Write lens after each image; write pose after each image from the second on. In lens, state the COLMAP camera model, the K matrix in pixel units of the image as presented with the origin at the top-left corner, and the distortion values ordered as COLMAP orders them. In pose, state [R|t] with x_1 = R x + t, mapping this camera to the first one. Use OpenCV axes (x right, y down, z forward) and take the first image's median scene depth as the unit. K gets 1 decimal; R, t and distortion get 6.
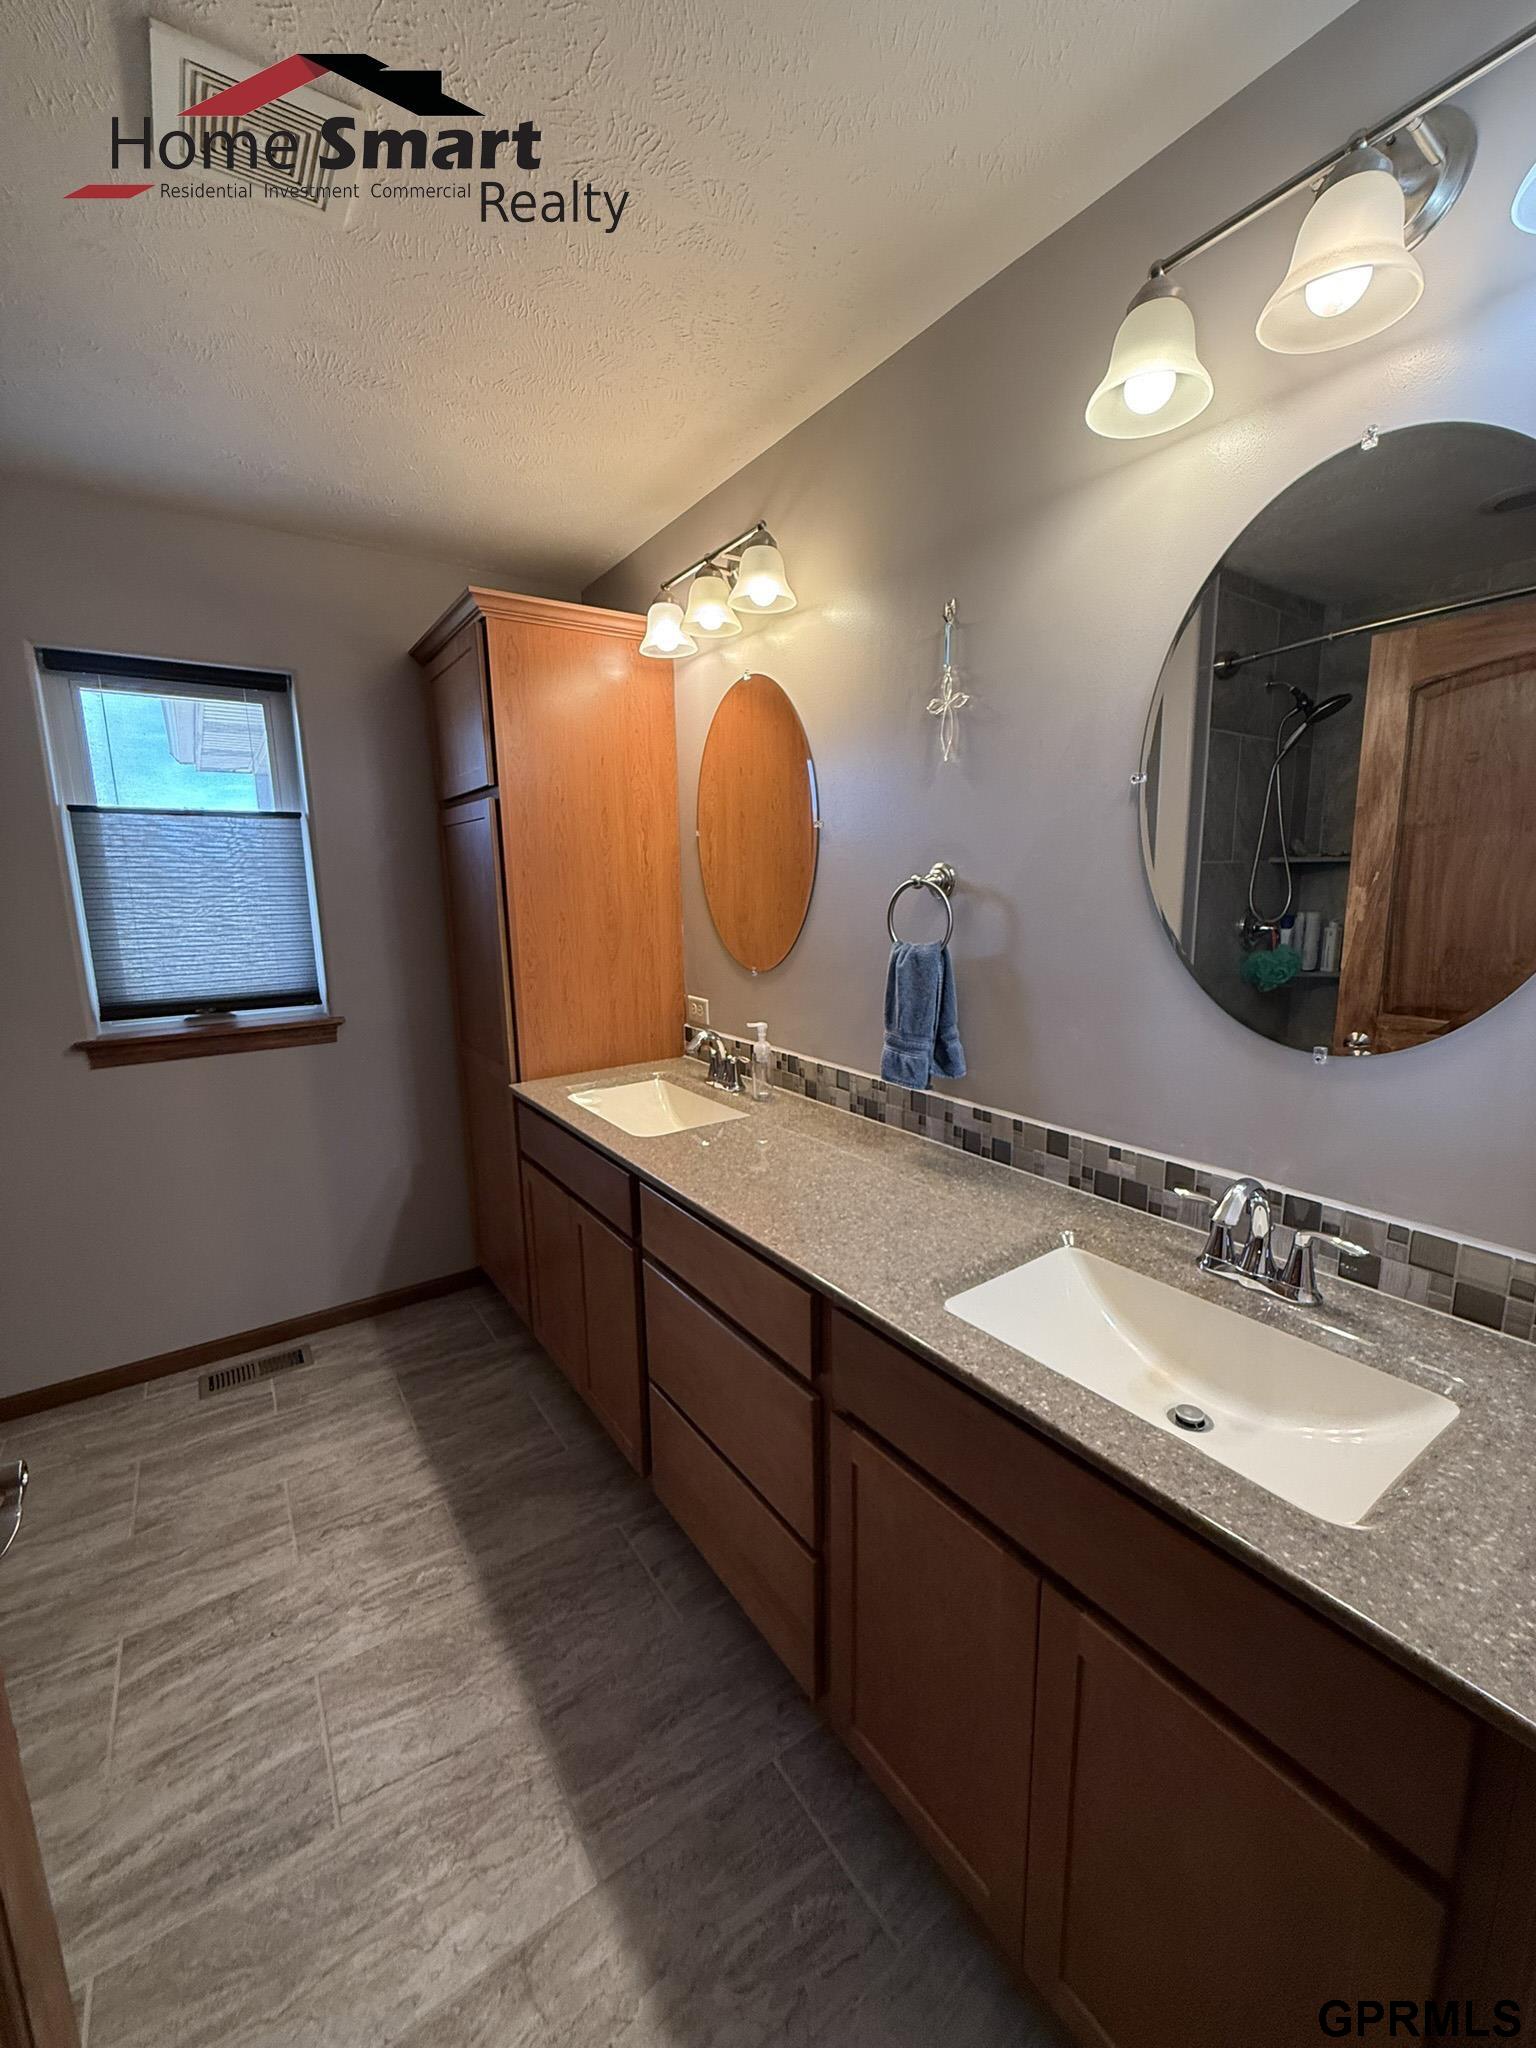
lens RADIAL K [[812.8, 0, 764.1], [0, 812.8, 1022.7], [0, 0, 1]] dist [-0.002019, 0.000731]
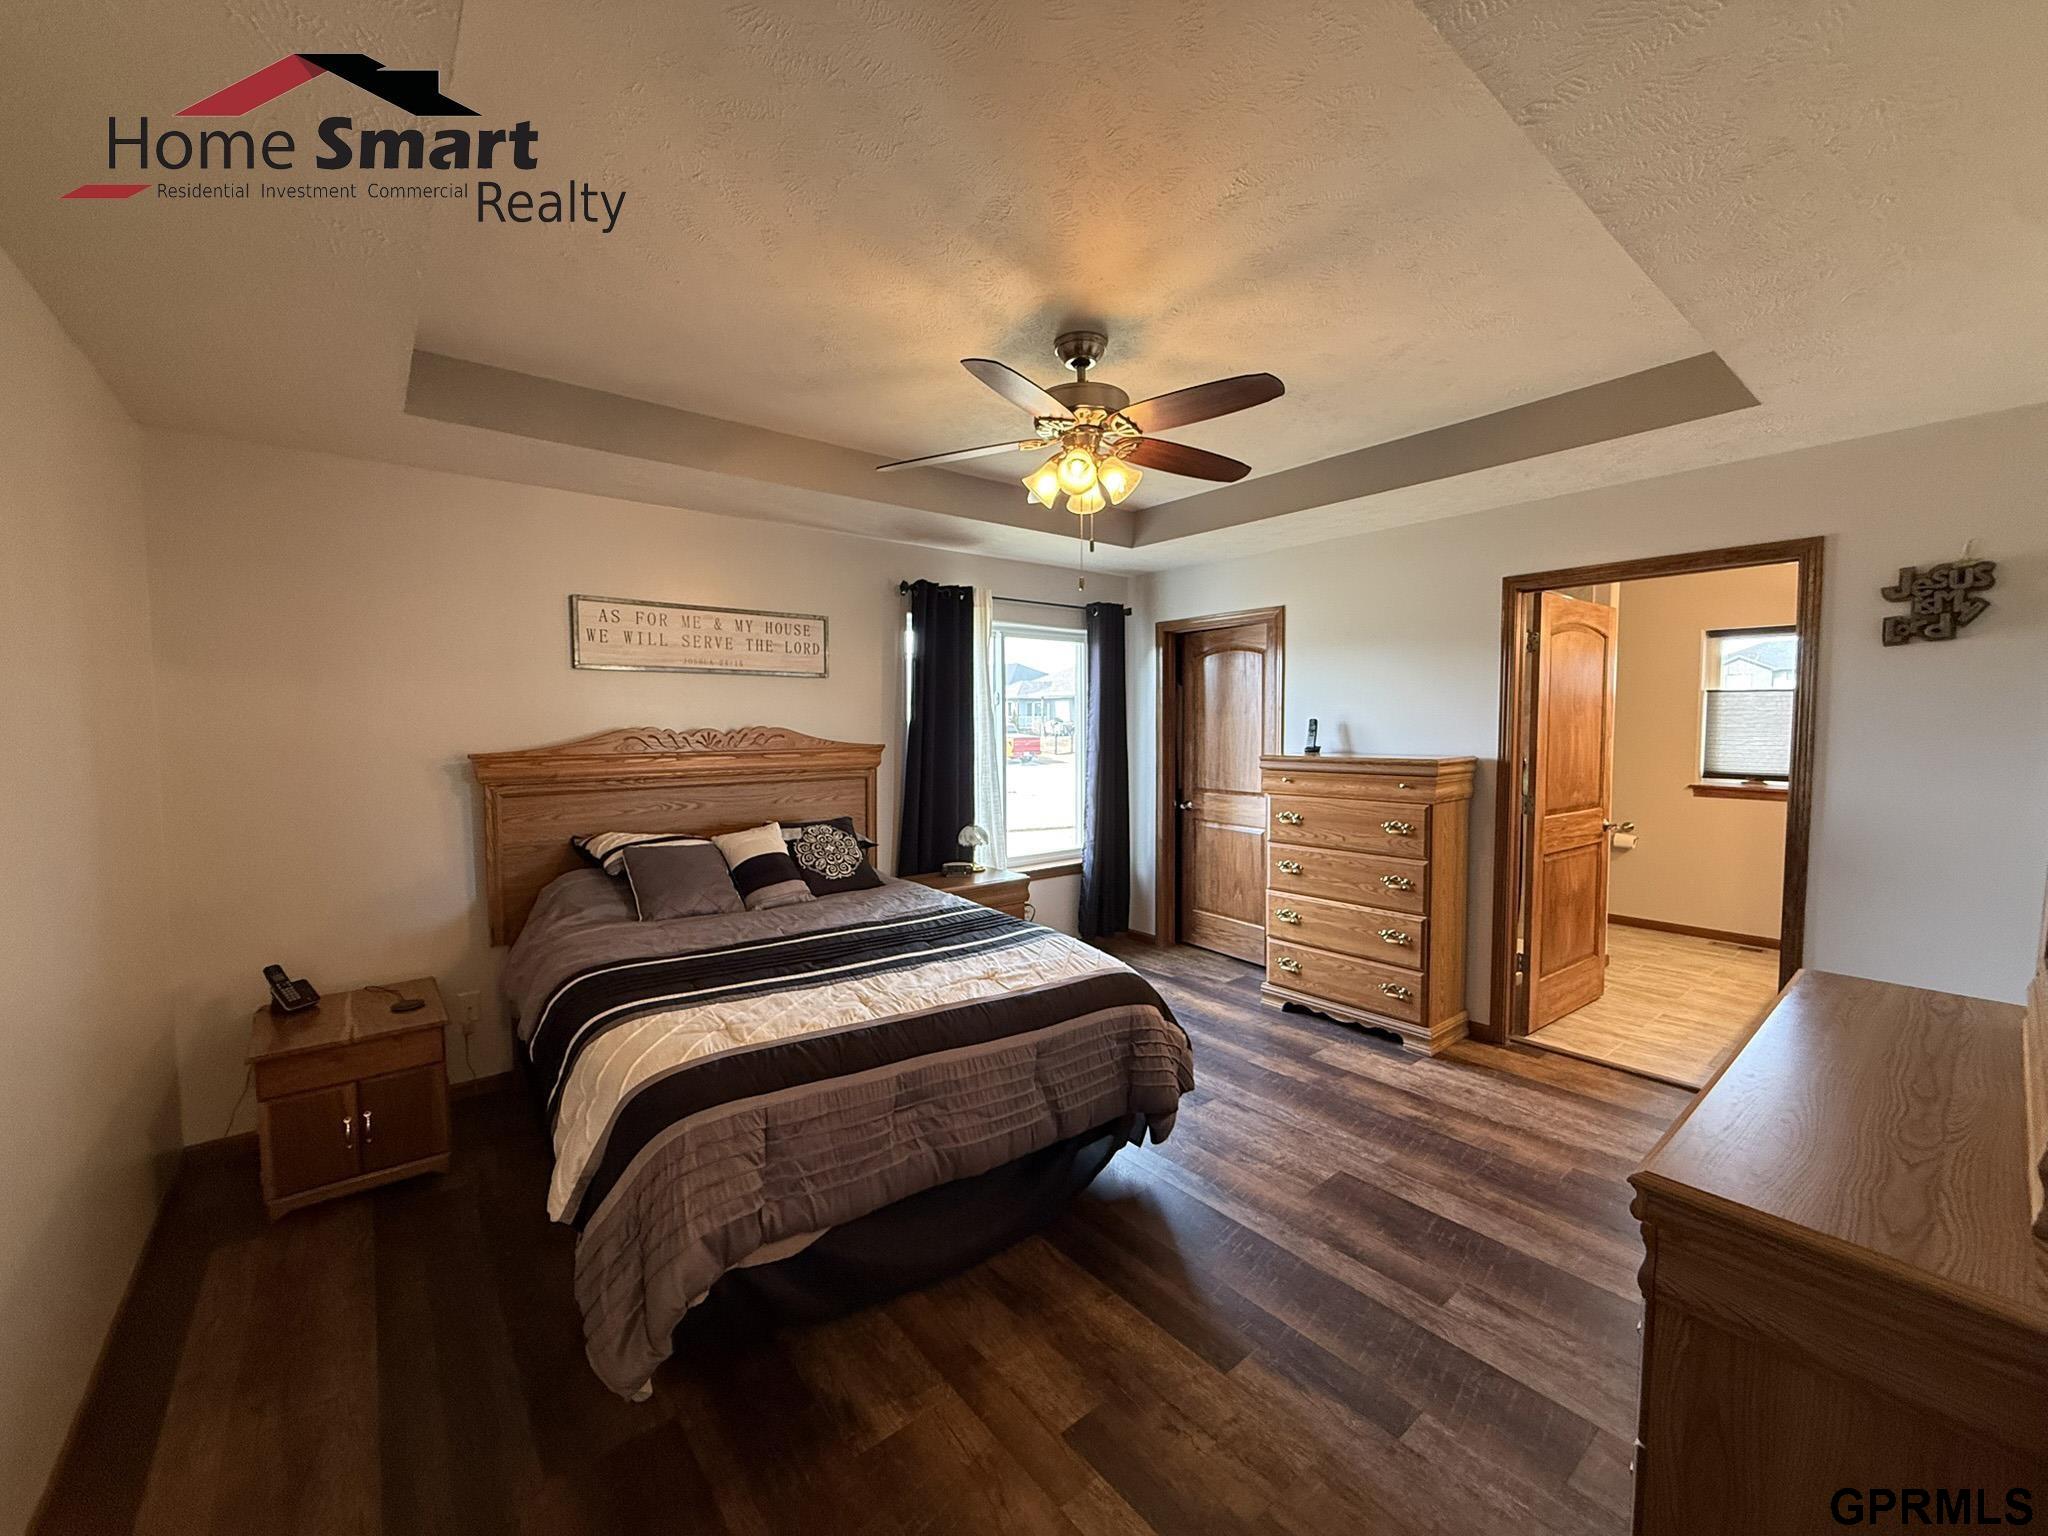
lens RADIAL K [[812.8, 0, 1020.0], [0, 812.8, 763.9], [0, 0, 1]] dist [-0.002019, 0.000731]
pose [[0.058289, 0.065823, -0.996127, 0.712657], [-0.162244, 0.985183, 0.055606, 0.074283], [0.985028, 0.158375, 0.068105, -0.568794]]
